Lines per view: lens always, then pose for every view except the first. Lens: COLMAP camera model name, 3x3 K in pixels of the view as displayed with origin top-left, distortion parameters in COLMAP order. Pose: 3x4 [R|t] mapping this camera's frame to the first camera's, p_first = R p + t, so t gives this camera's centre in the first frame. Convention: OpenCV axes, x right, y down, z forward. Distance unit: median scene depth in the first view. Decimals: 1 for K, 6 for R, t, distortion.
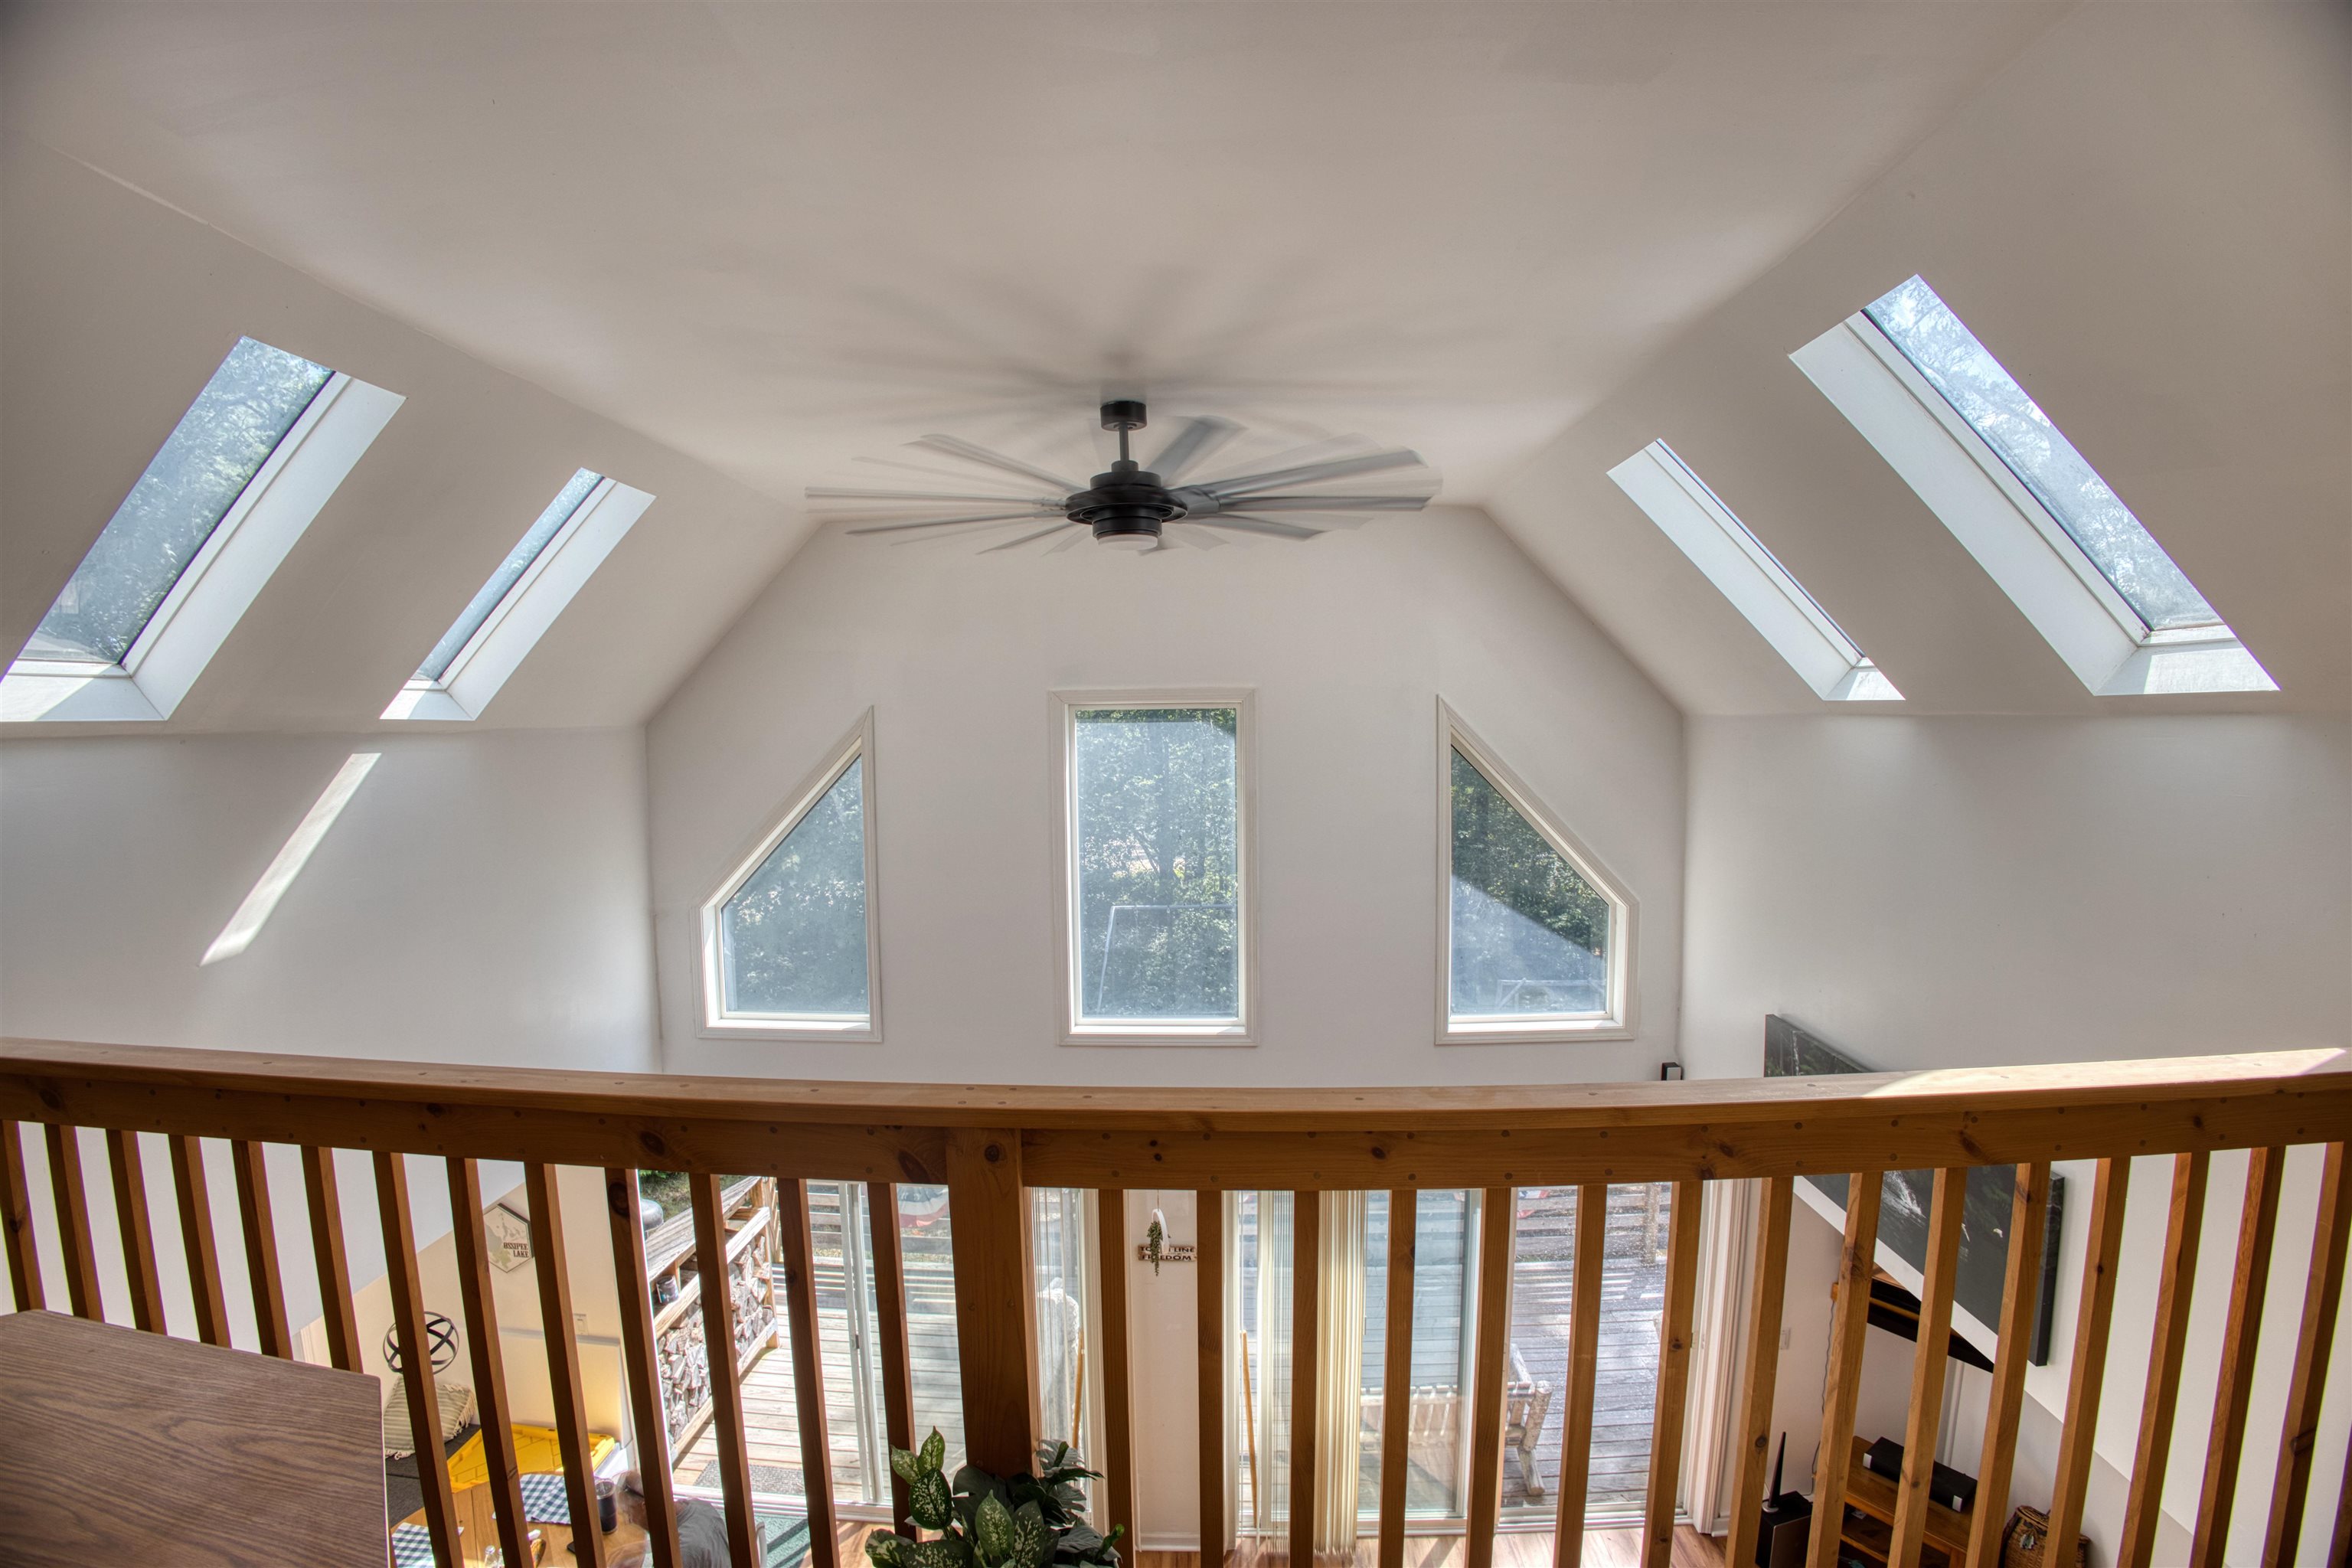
lens RADIAL K [[1077.9, 0, 1179.5], [0, 1077.9, 781.2], [0, 0, 1]] dist [-0.144244, 0.032826]
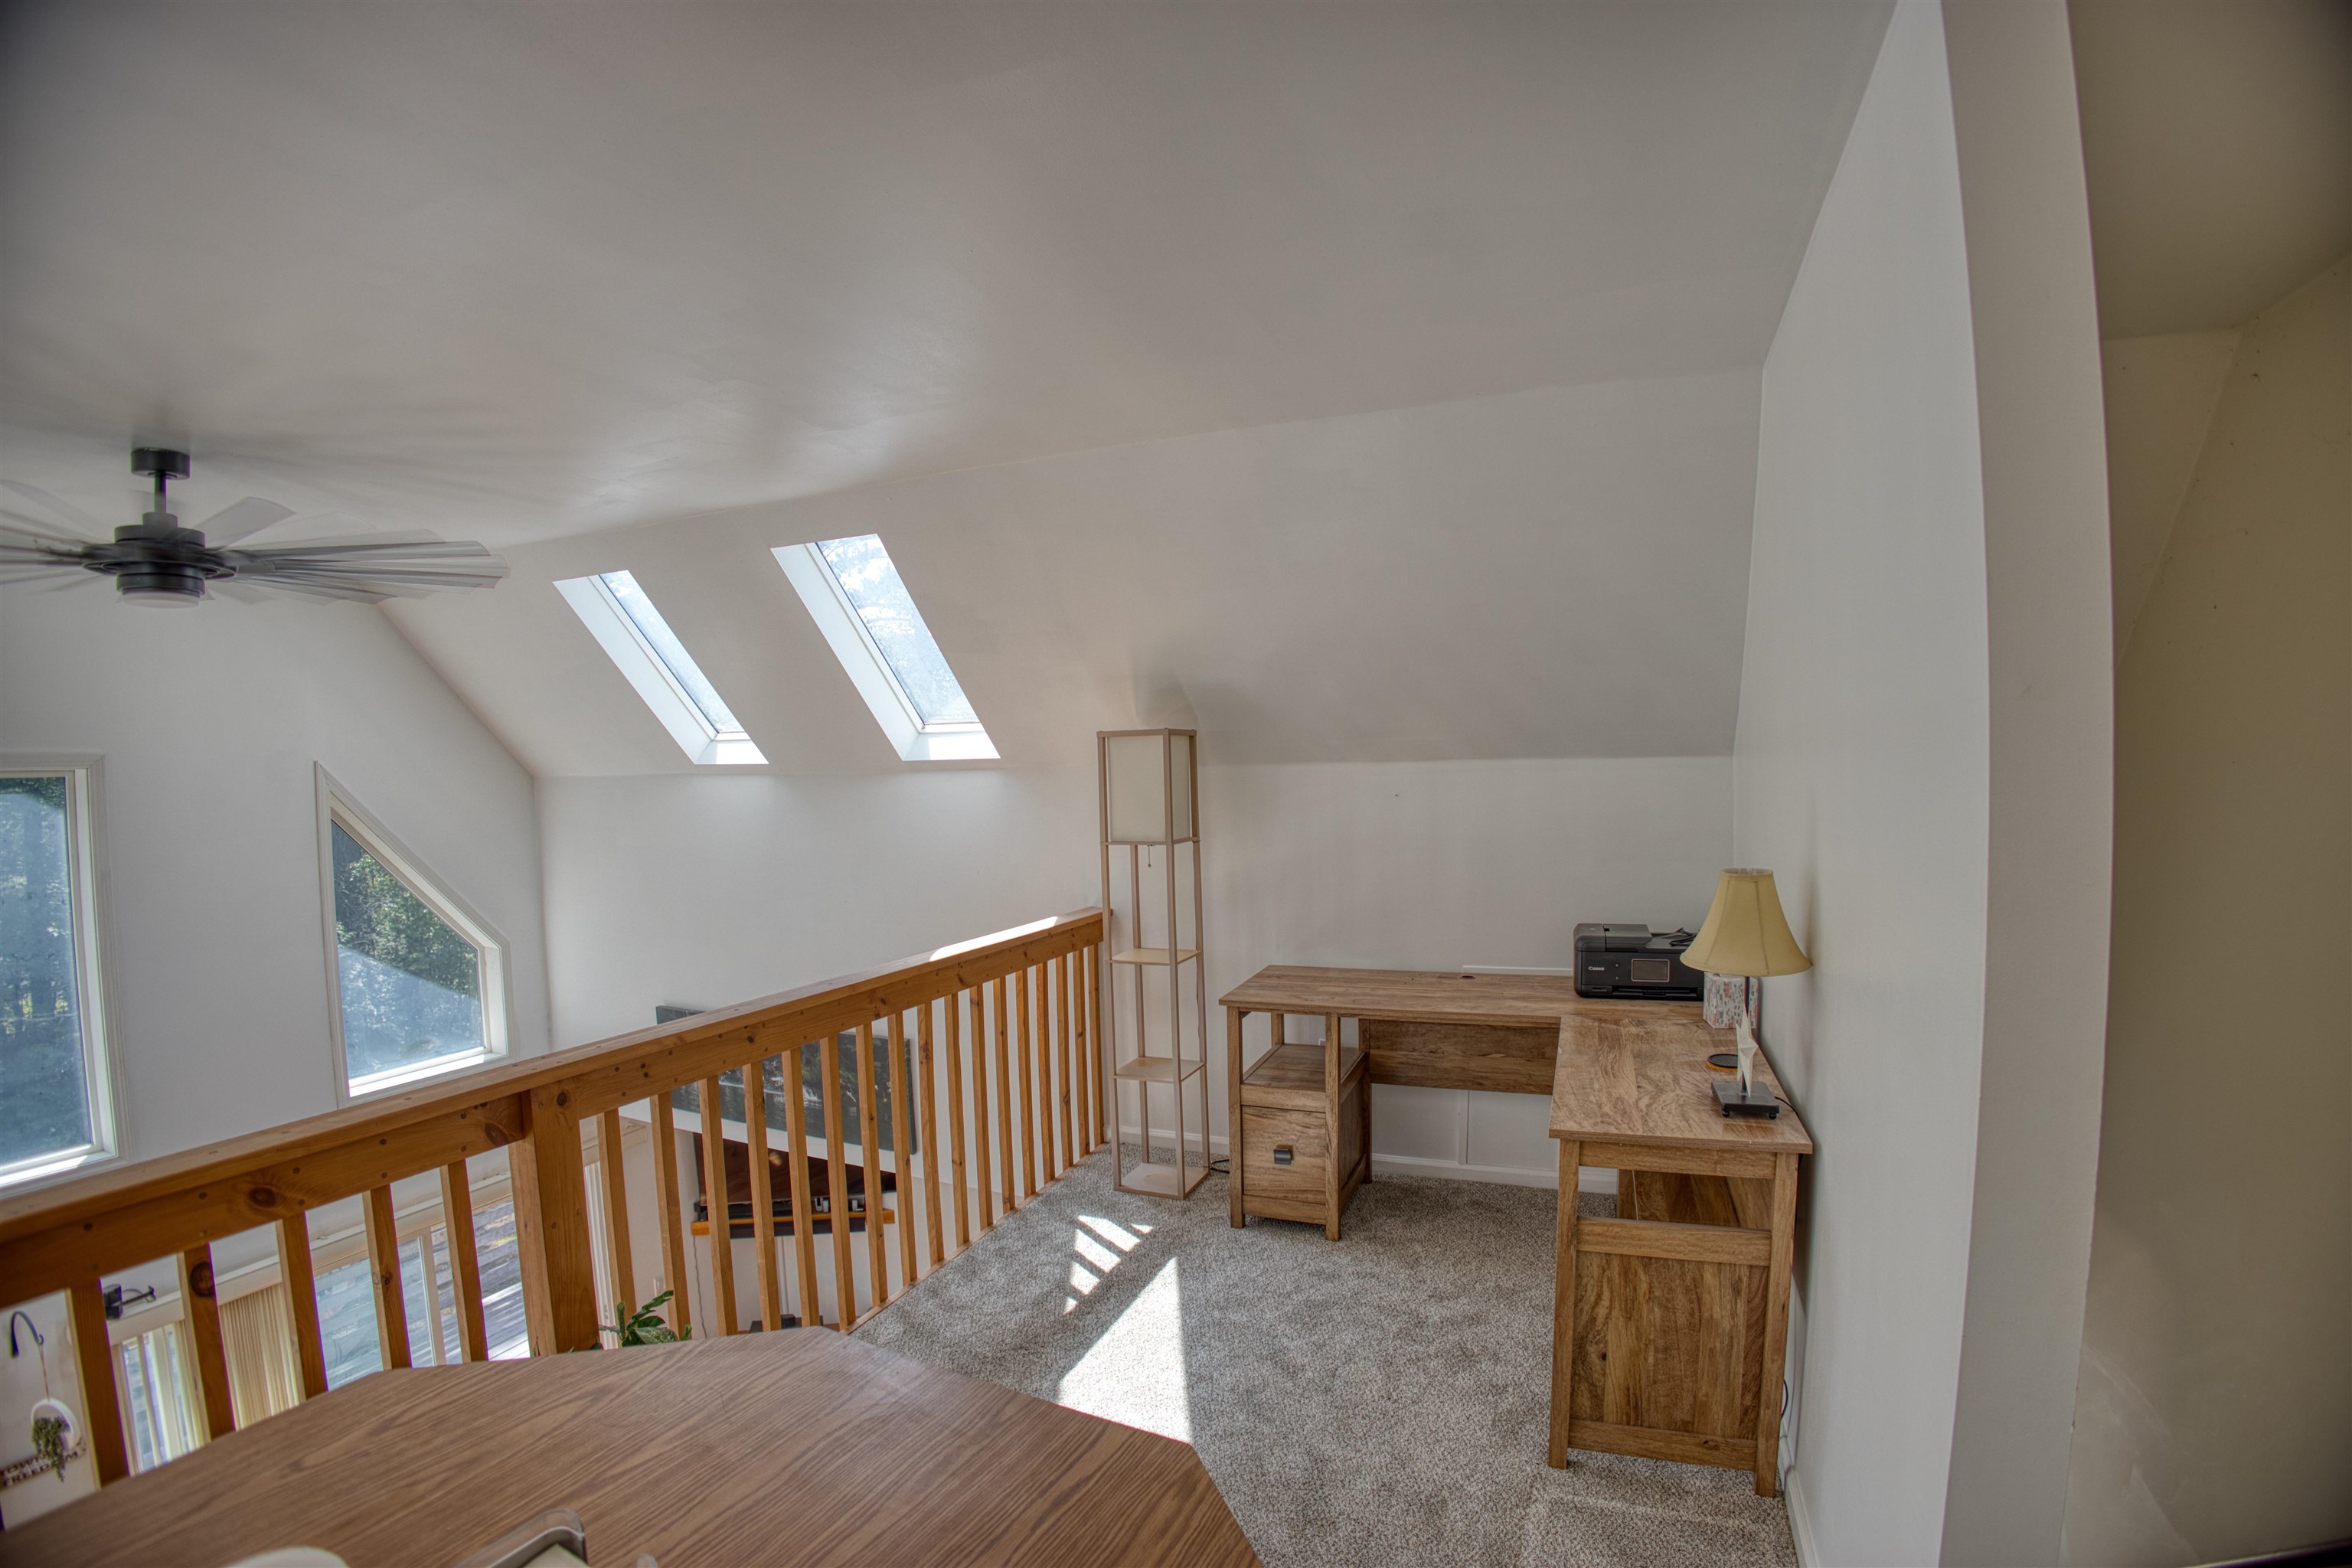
lens RADIAL K [[1077.9, 0, 1179.5], [0, 1077.9, 781.2], [0, 0, 1]] dist [-0.144244, 0.032826]
pose [[0.346745, -0.013226, 0.937866, -0.527095], [0.067035, 0.997693, -0.010715, 0.003102], [-0.935561, 0.066585, 0.346832, -0.112605]]
